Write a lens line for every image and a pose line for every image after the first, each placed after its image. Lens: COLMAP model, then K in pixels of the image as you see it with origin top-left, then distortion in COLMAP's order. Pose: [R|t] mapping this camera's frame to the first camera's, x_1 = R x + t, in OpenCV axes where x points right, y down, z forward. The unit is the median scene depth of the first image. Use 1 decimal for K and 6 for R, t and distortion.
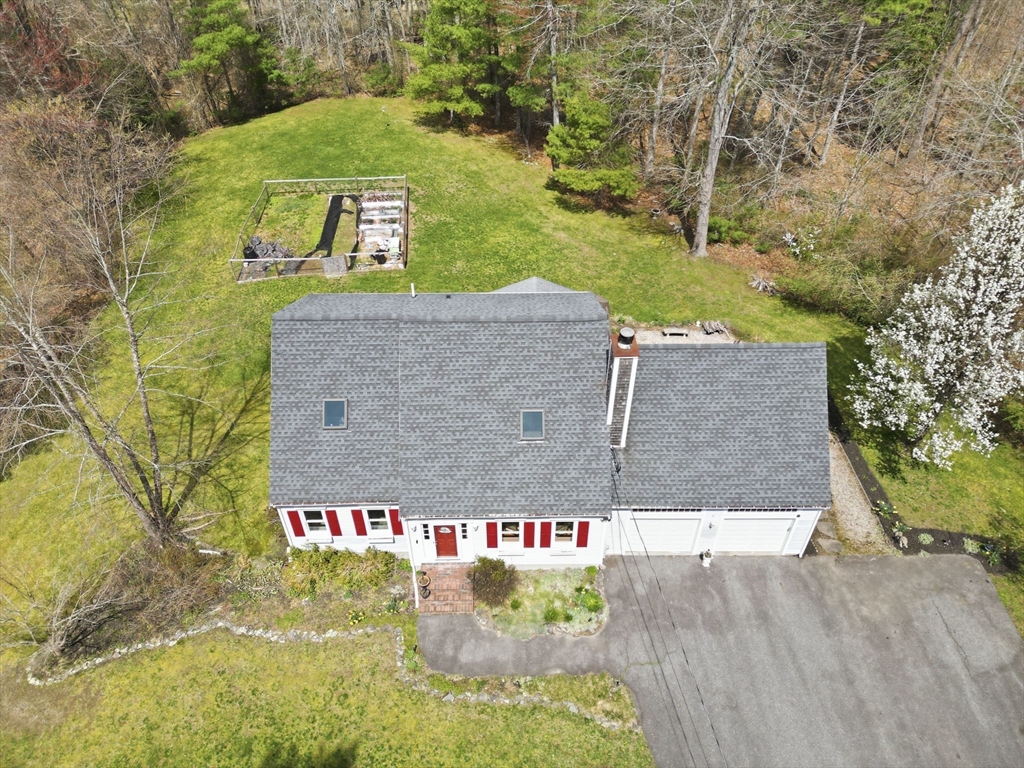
lens RADIAL K [[713.7, 0, 512.0], [0, 713.7, 384.0], [0, 0, 1]] dist [0.102285, -0.117363]
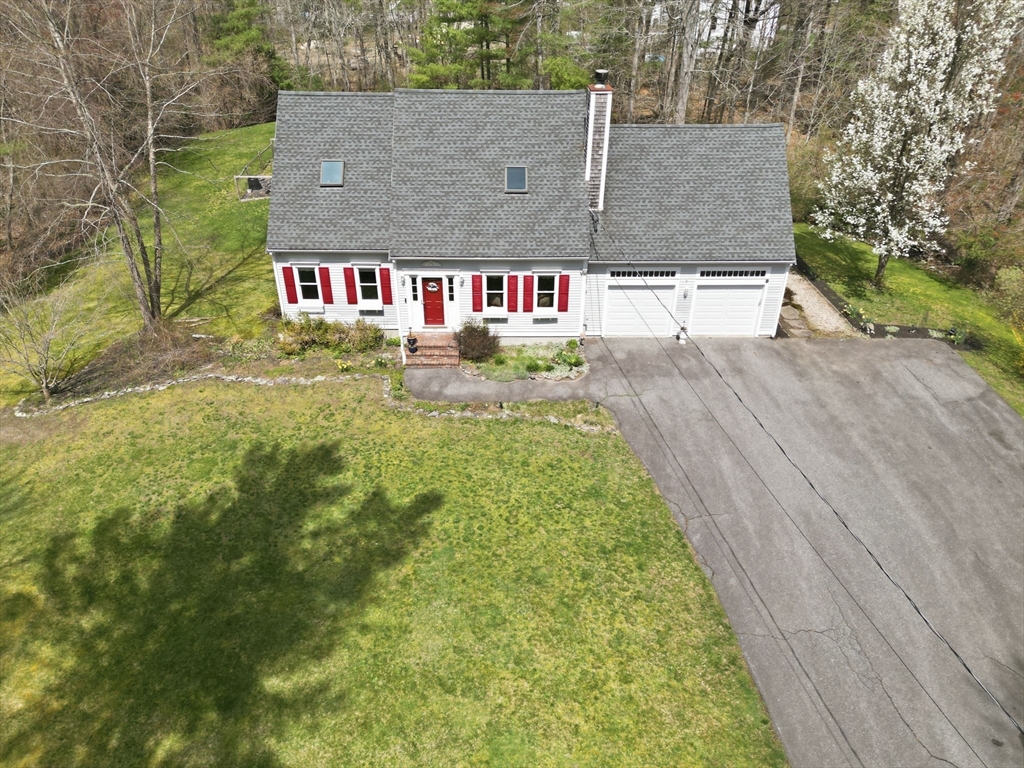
lens RADIAL K [[727.7, 0, 512.0], [0, 727.7, 384.0], [0, 0, 1]] dist [0.093341, -0.123498]
pose [[0.999897, 0.008105, 0.011852, 0.011698], [-0.005738, 0.982218, -0.187658, 0.552734], [-0.013163, 0.187571, 0.982163, -0.022945]]
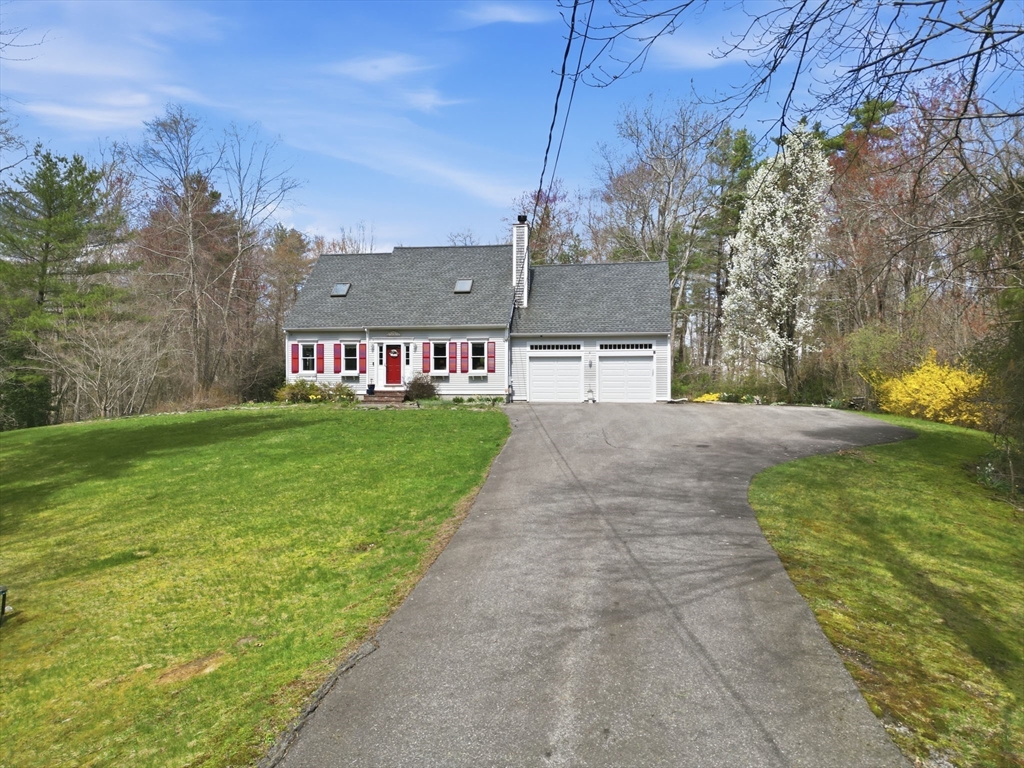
lens RADIAL K [[727.7, 0, 512.0], [0, 727.7, 384.0], [0, 0, 1]] dist [0.093341, -0.123498]
pose [[0.986311, 0.006686, -0.164758, 0.371760], [-0.115665, 0.740183, -0.662383, 1.178107], [0.117522, 0.672373, 0.730824, 0.035438]]
